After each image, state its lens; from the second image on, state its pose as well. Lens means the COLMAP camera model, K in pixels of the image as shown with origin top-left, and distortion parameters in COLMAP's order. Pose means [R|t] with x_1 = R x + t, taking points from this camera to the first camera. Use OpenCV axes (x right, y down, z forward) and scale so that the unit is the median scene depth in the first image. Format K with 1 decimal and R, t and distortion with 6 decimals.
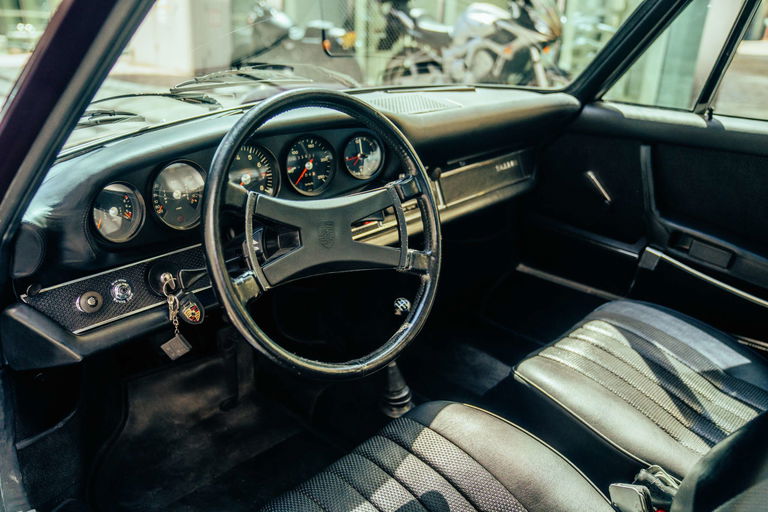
lens RADIAL K [[632.4, 0, 383.3], [0, 632.4, 255.4], [0, 0, 1]] dist [0.013556, 0.012469]
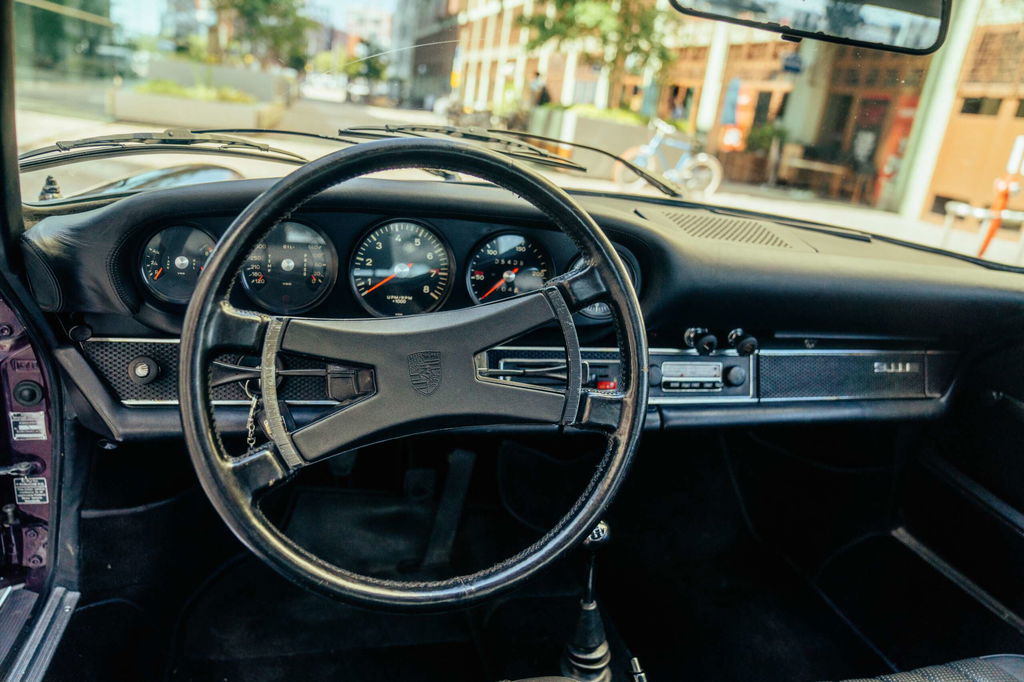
lens RADIAL K [[715.0, 0, 509.6], [0, 715.0, 346.0], [0, 0, 1]] dist [-0.061054, 0.023730]
pose [[0.864159, 0.263670, -0.428611, 0.176311], [-0.295941, 0.955163, -0.009083, -0.050278], [0.406998, 0.134692, 0.903444, 0.253062]]
